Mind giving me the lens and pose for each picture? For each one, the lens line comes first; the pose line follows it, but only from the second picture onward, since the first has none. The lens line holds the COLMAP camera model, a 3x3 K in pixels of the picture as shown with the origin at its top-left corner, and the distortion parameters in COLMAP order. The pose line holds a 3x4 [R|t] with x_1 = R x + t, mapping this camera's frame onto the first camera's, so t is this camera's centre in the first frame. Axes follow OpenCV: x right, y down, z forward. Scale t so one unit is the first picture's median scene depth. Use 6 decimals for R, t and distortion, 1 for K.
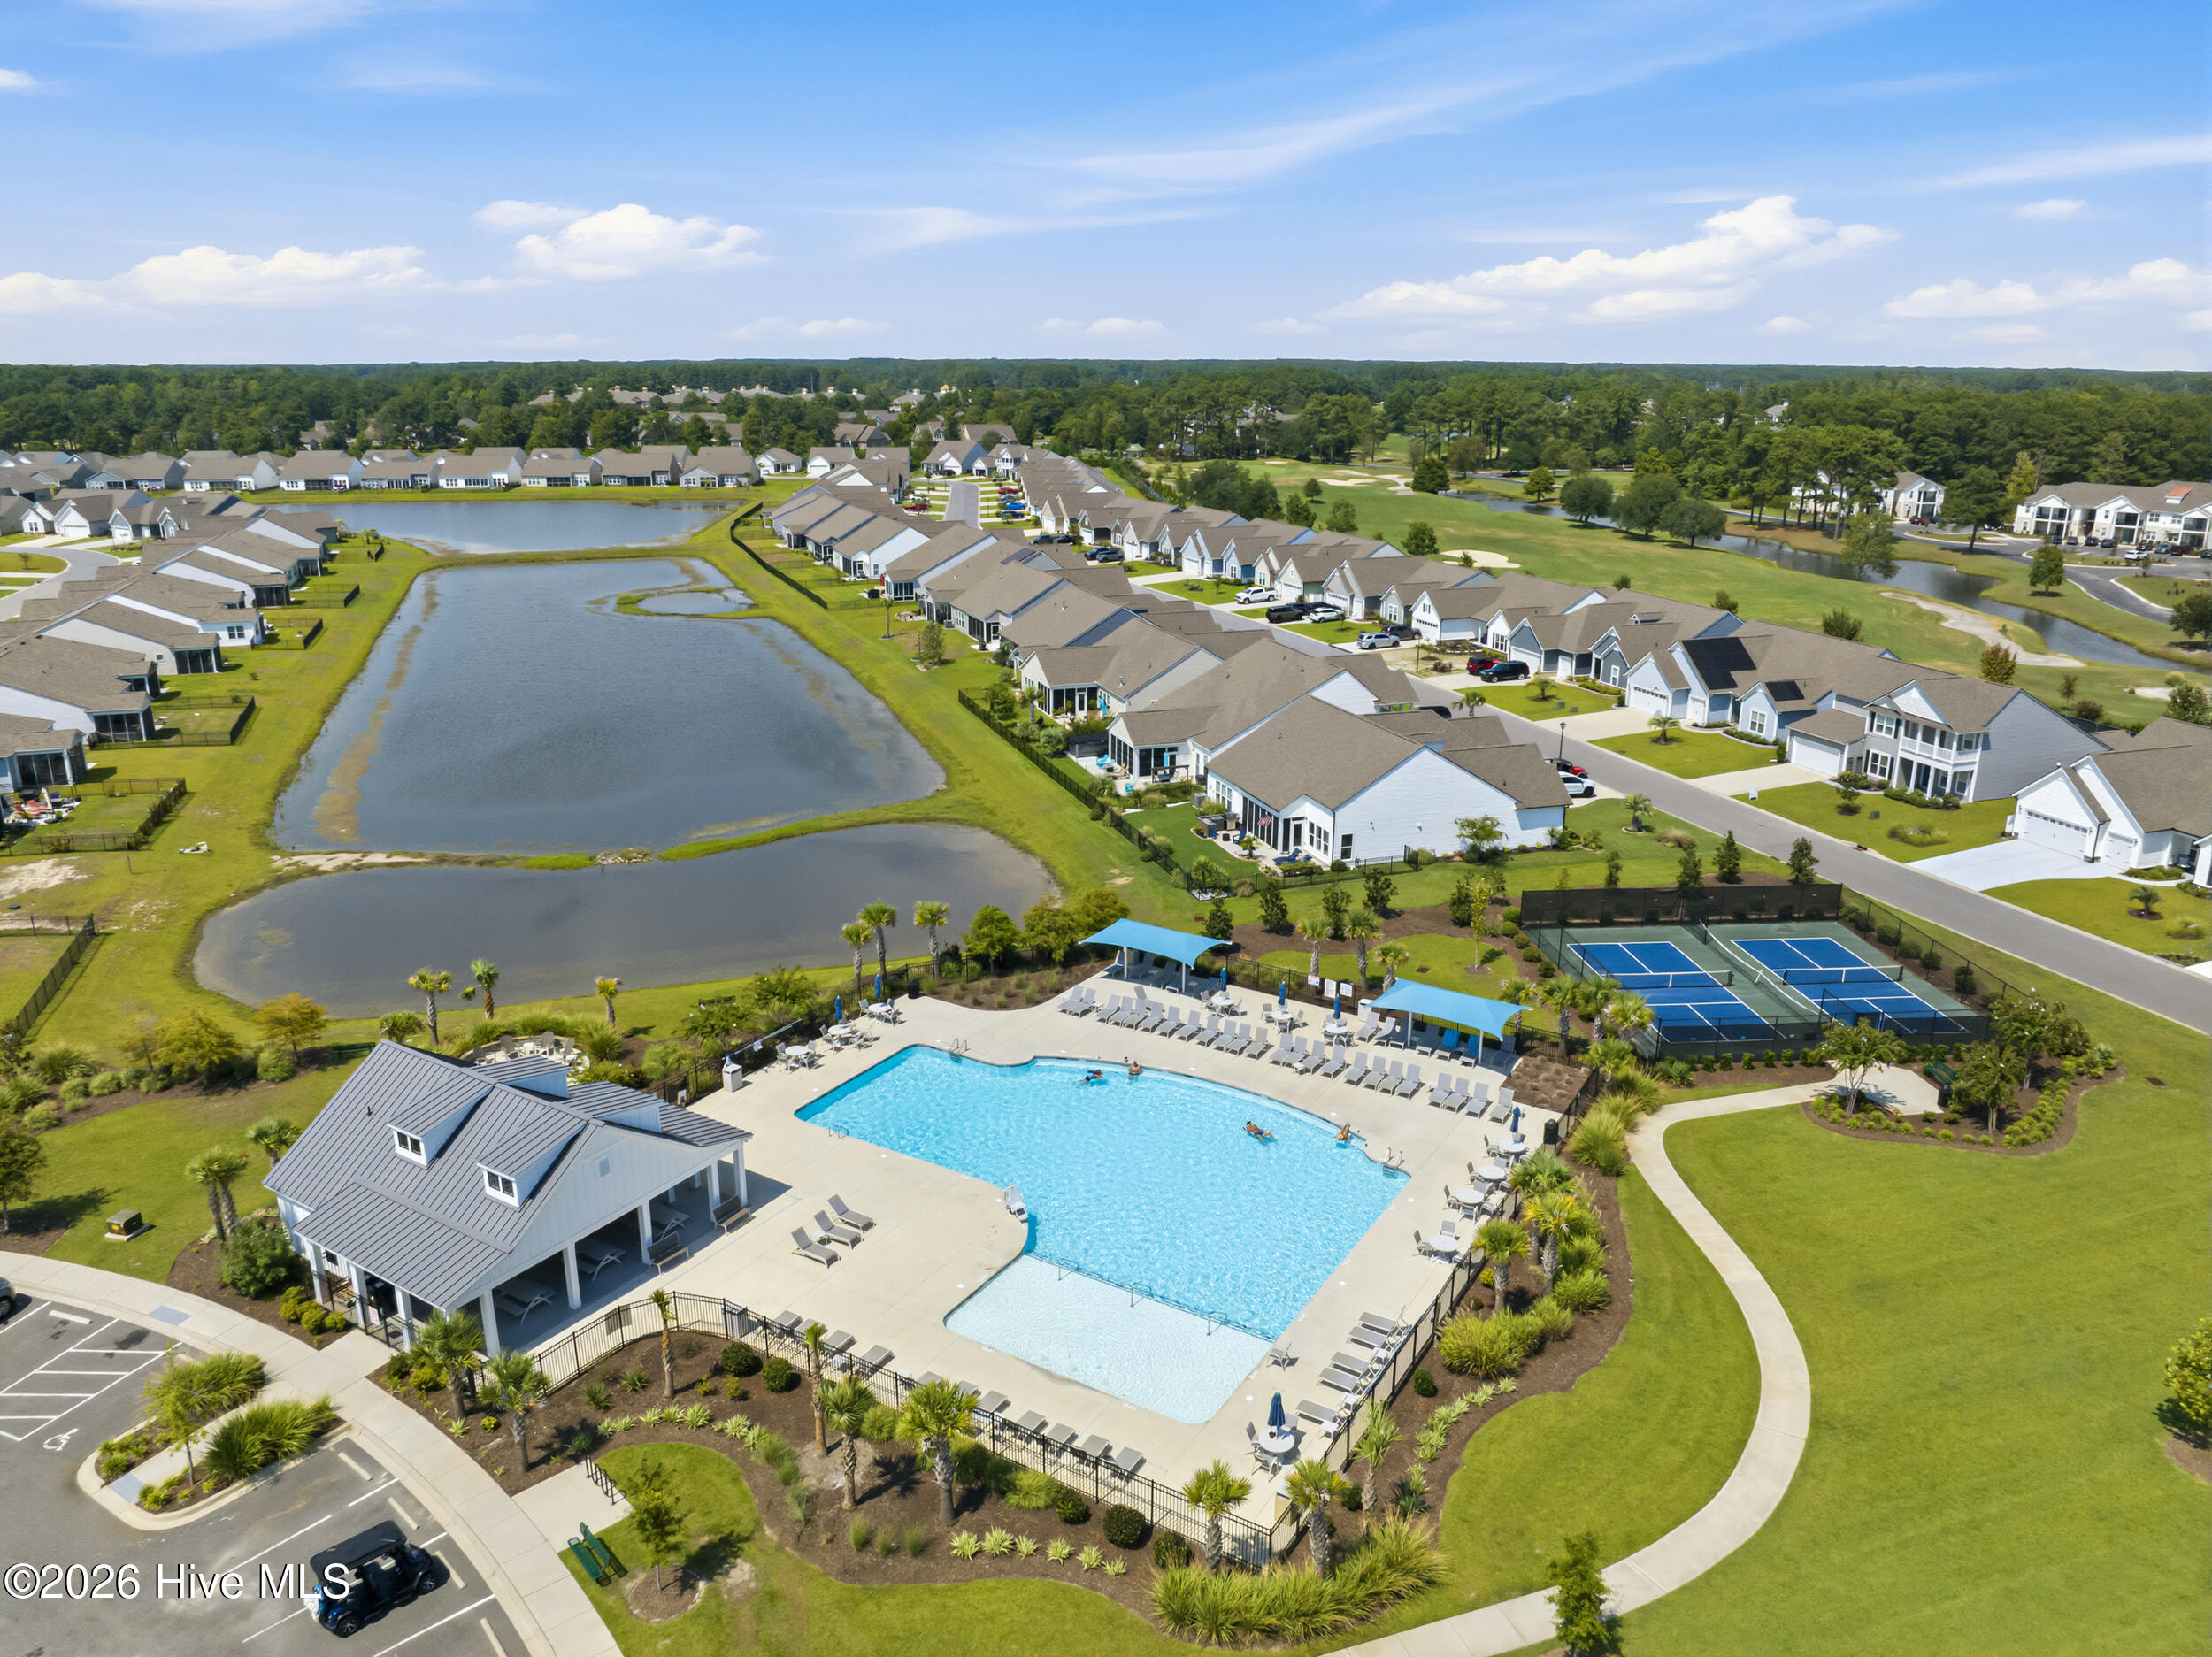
lens RADIAL K [[1547.3, 0, 1093.8], [0, 1547.3, 841.3], [0, 0, 1]] dist [-0.044745, 0.013394]
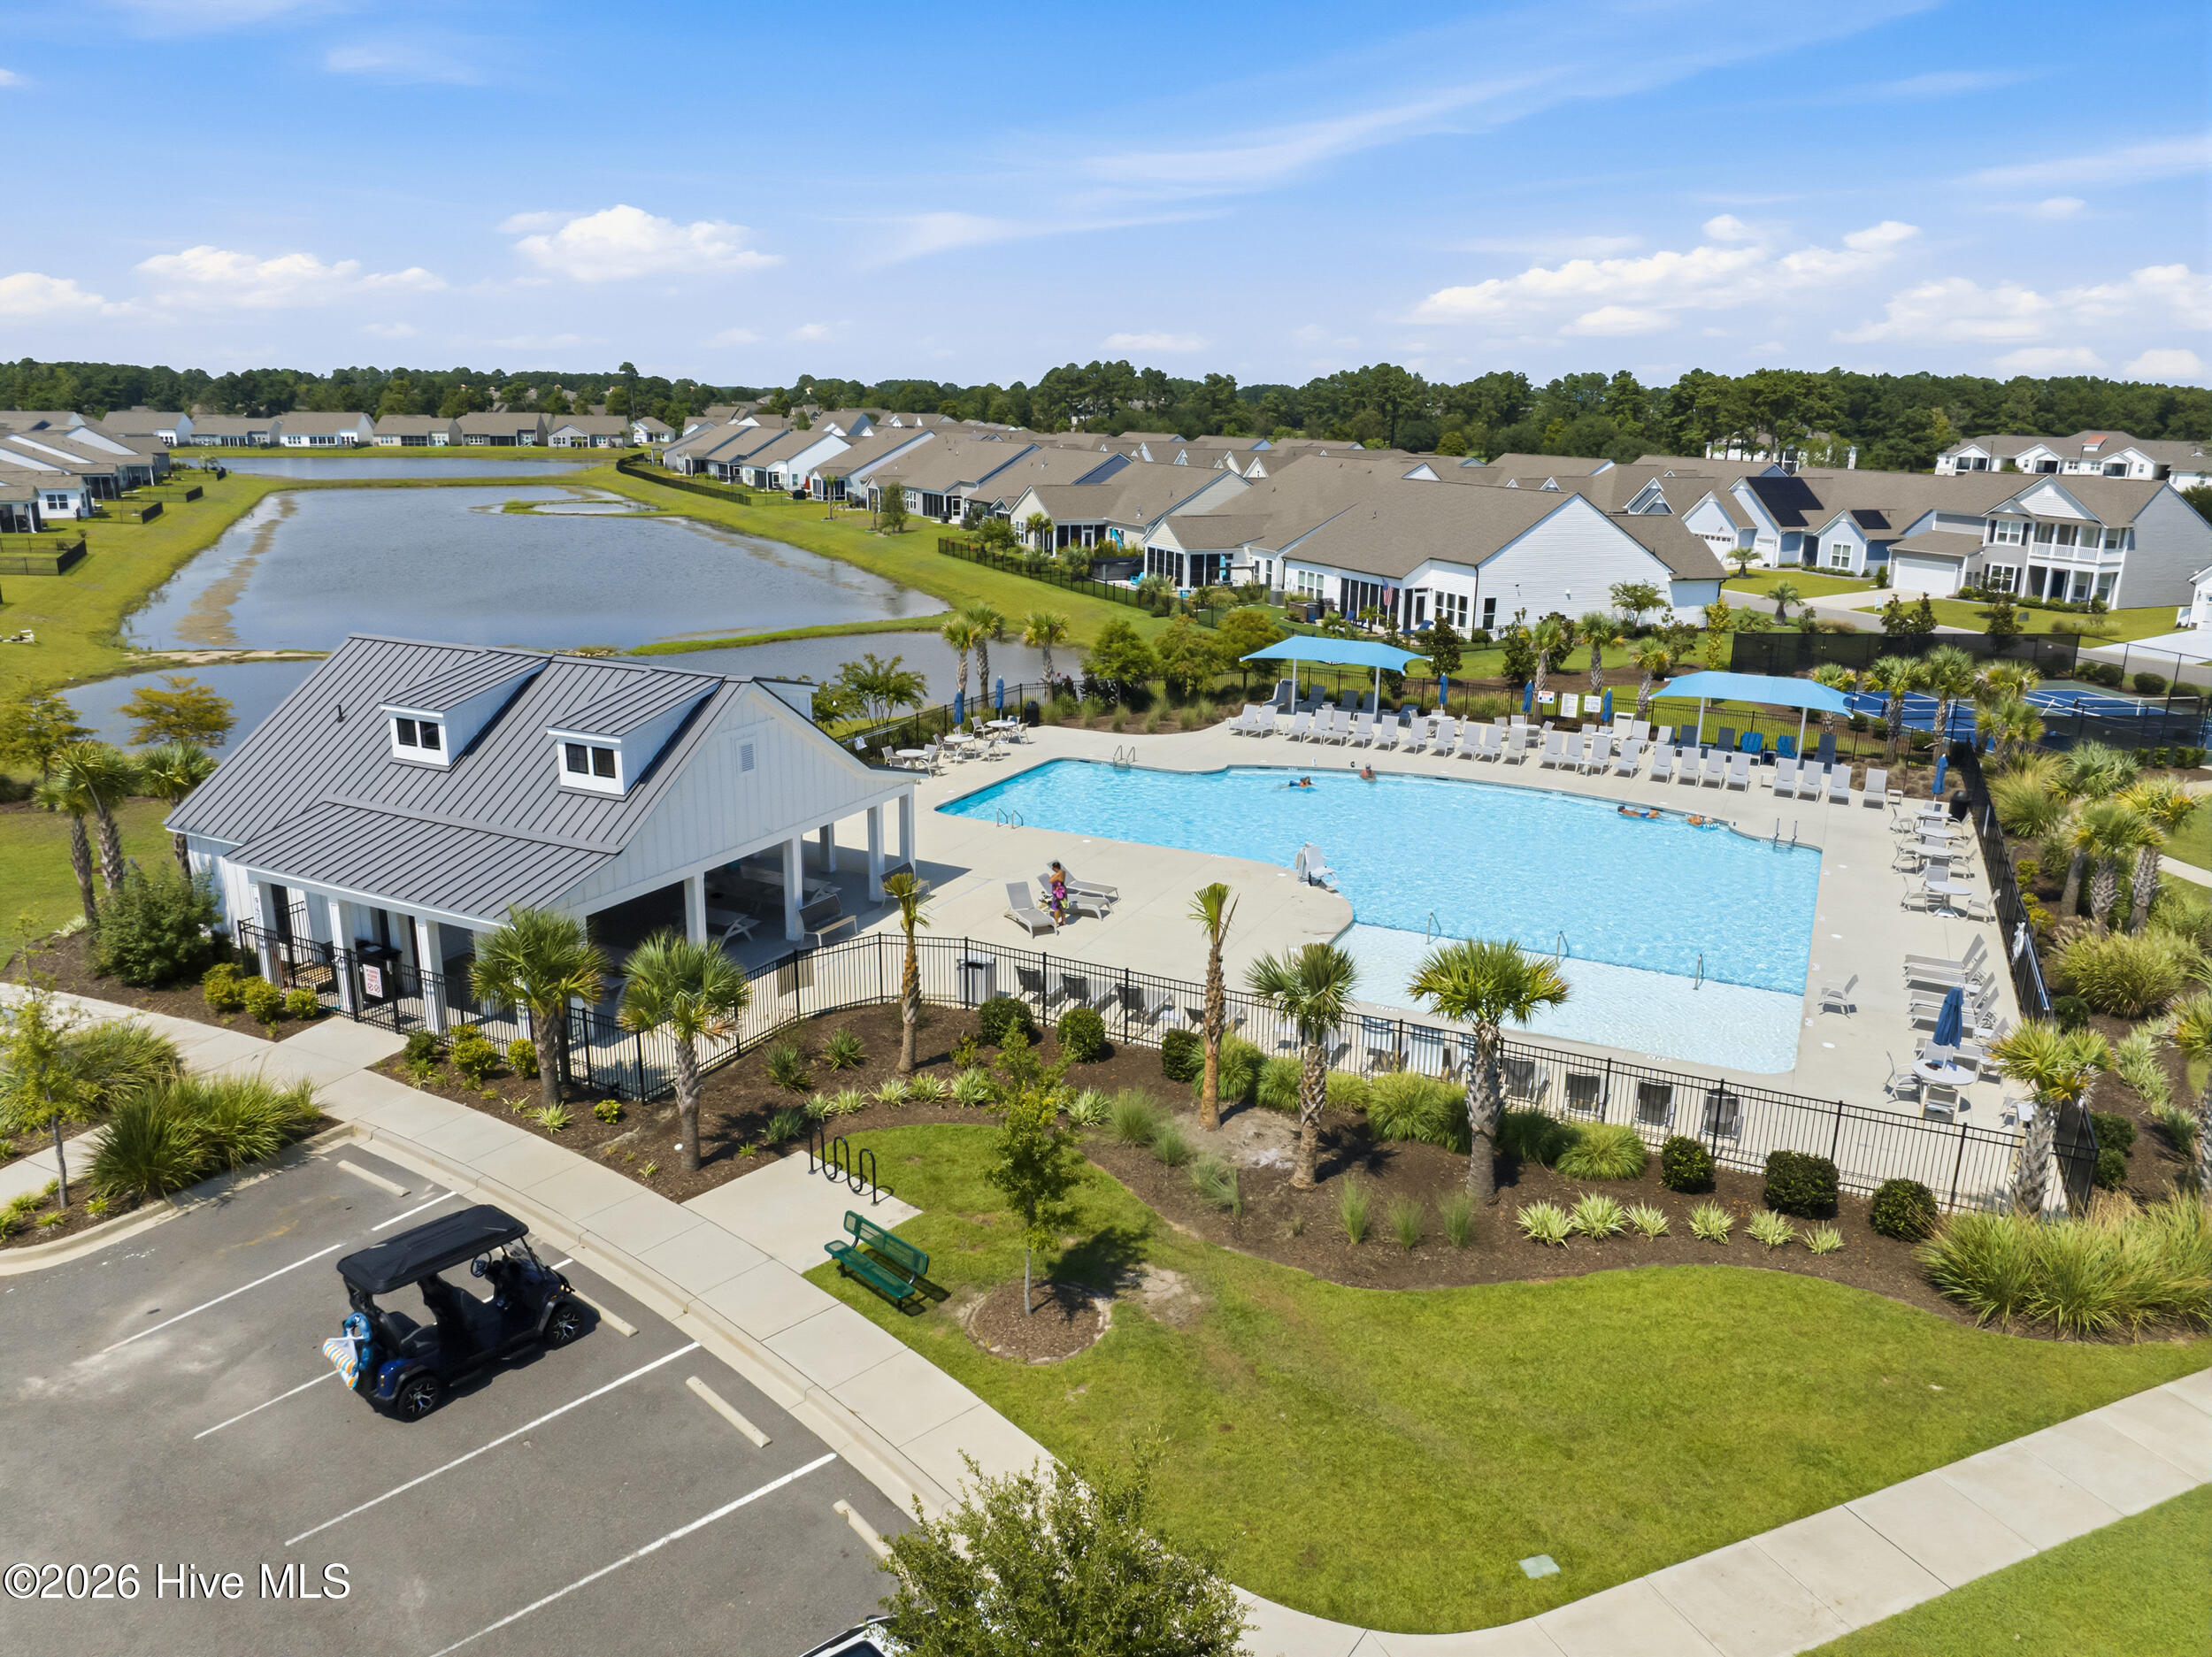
lens RADIAL K [[1547.3, 0, 1096.3], [0, 1547.3, 837.6], [0, 0, 1]] dist [-0.044745, 0.013394]
pose [[0.995129, -0.011802, 0.097872, -0.158615], [0.014449, 0.999548, -0.026373, 0.174976], [-0.097517, 0.027659, 0.994849, 0.240352]]
